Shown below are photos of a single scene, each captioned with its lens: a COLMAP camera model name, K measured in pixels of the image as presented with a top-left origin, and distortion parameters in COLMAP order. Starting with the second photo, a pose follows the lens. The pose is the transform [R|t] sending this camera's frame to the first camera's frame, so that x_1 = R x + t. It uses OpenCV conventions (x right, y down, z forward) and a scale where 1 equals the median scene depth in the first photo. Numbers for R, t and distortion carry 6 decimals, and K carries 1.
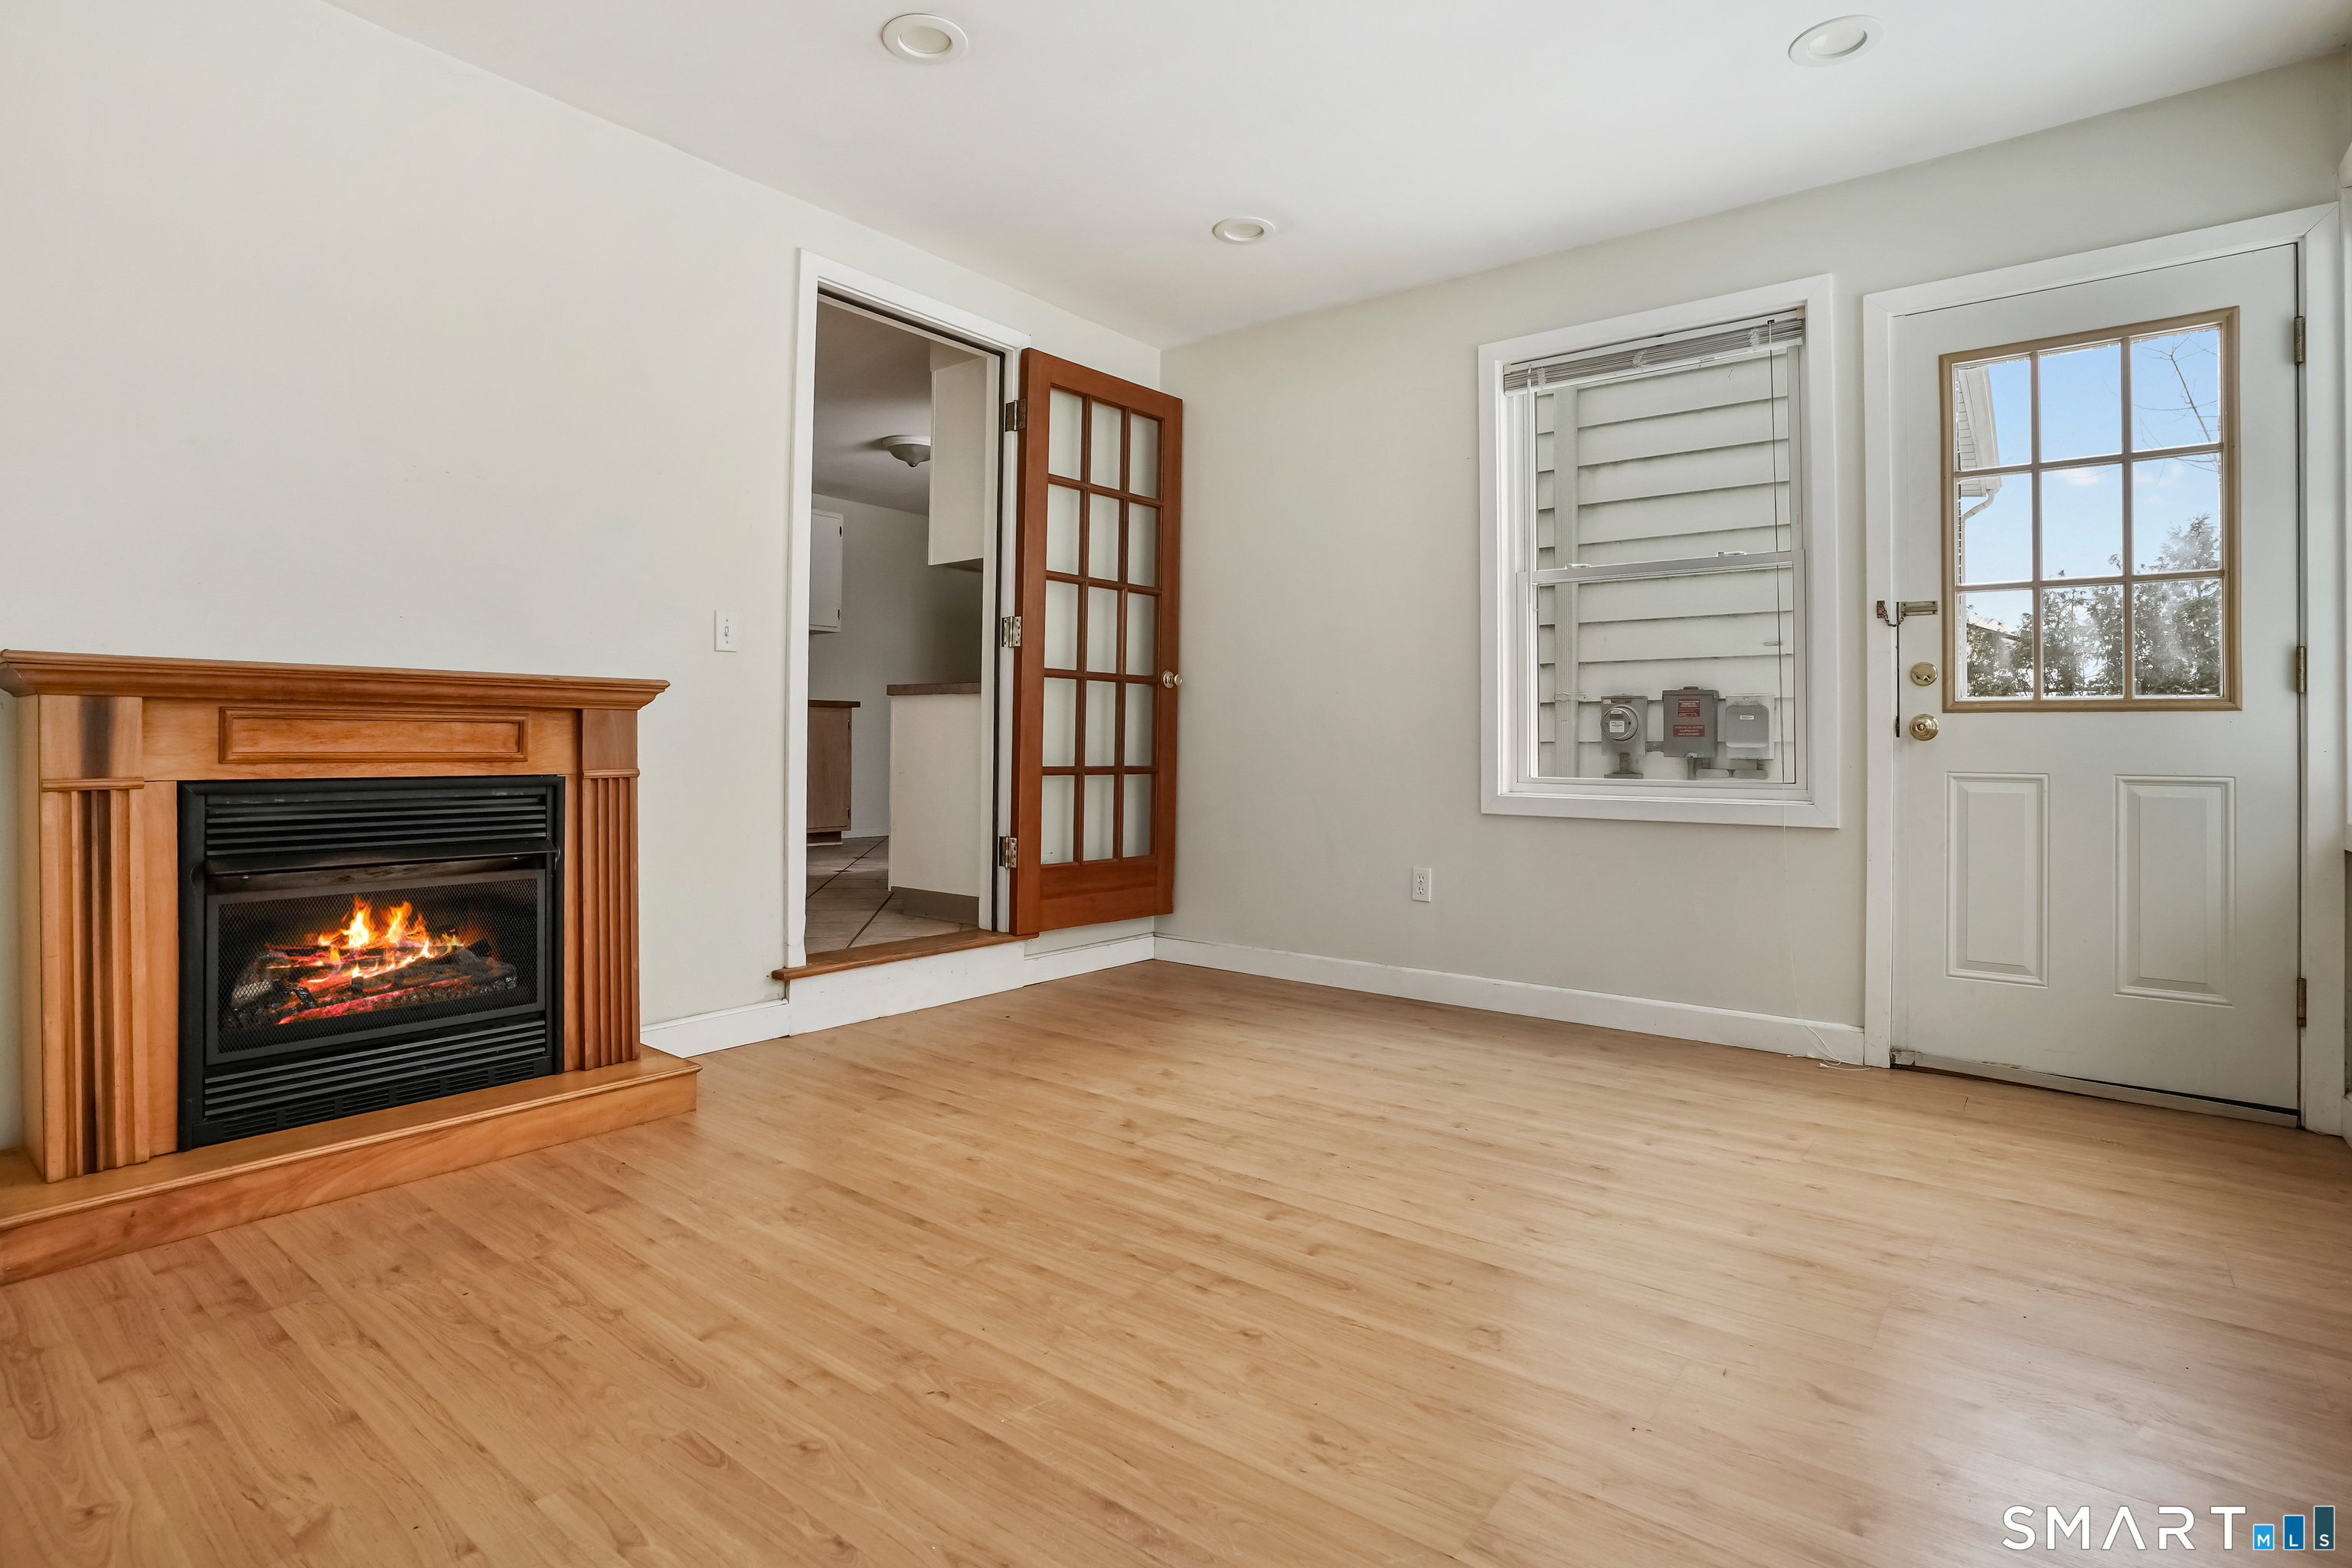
lens RADIAL K [[1192.3, 0, 1176.6], [0, 1192.3, 728.7], [0, 0, 1]] dist [-0.000870, 0.000387]
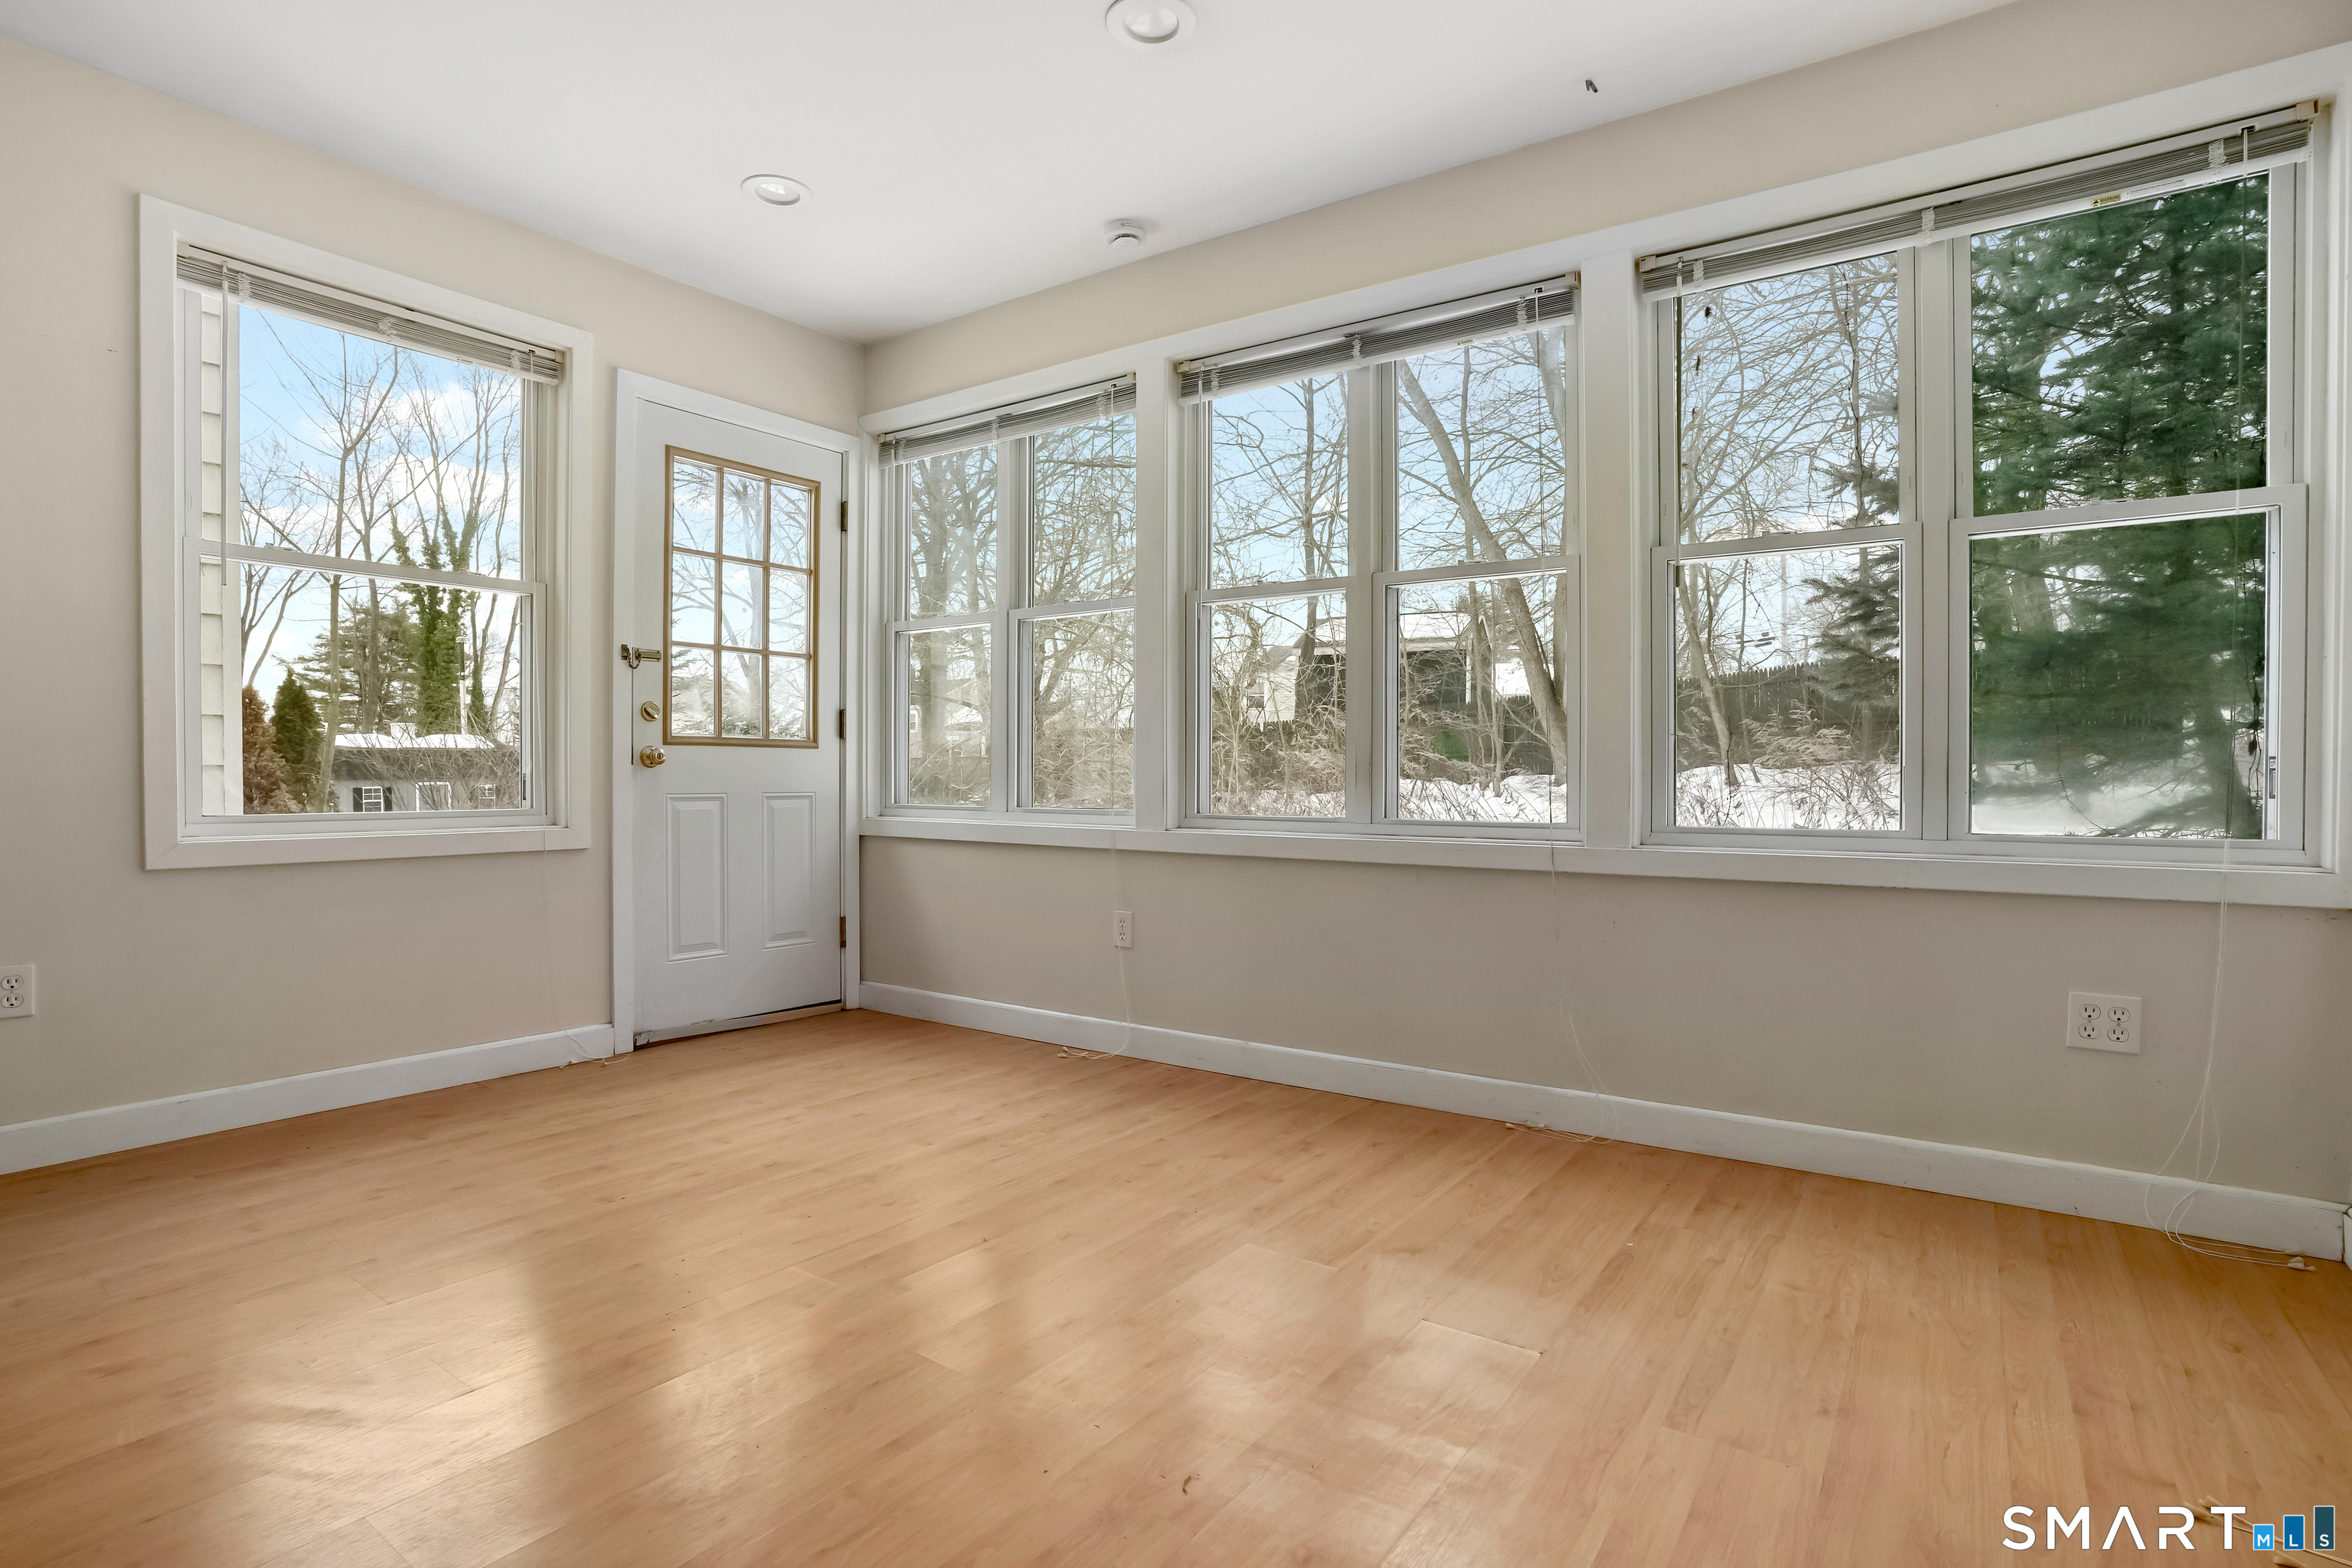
lens RADIAL K [[1183.8, 0, 1176.0], [0, 1183.8, 784.0], [0, 0, 1]] dist [-0.000816, 0.000902]
pose [[-0.018314, -0.015728, 0.999709, -0.583839], [-0.020085, 0.999680, 0.015359, -0.002562], [-0.999631, -0.019798, -0.018624, 0.526461]]
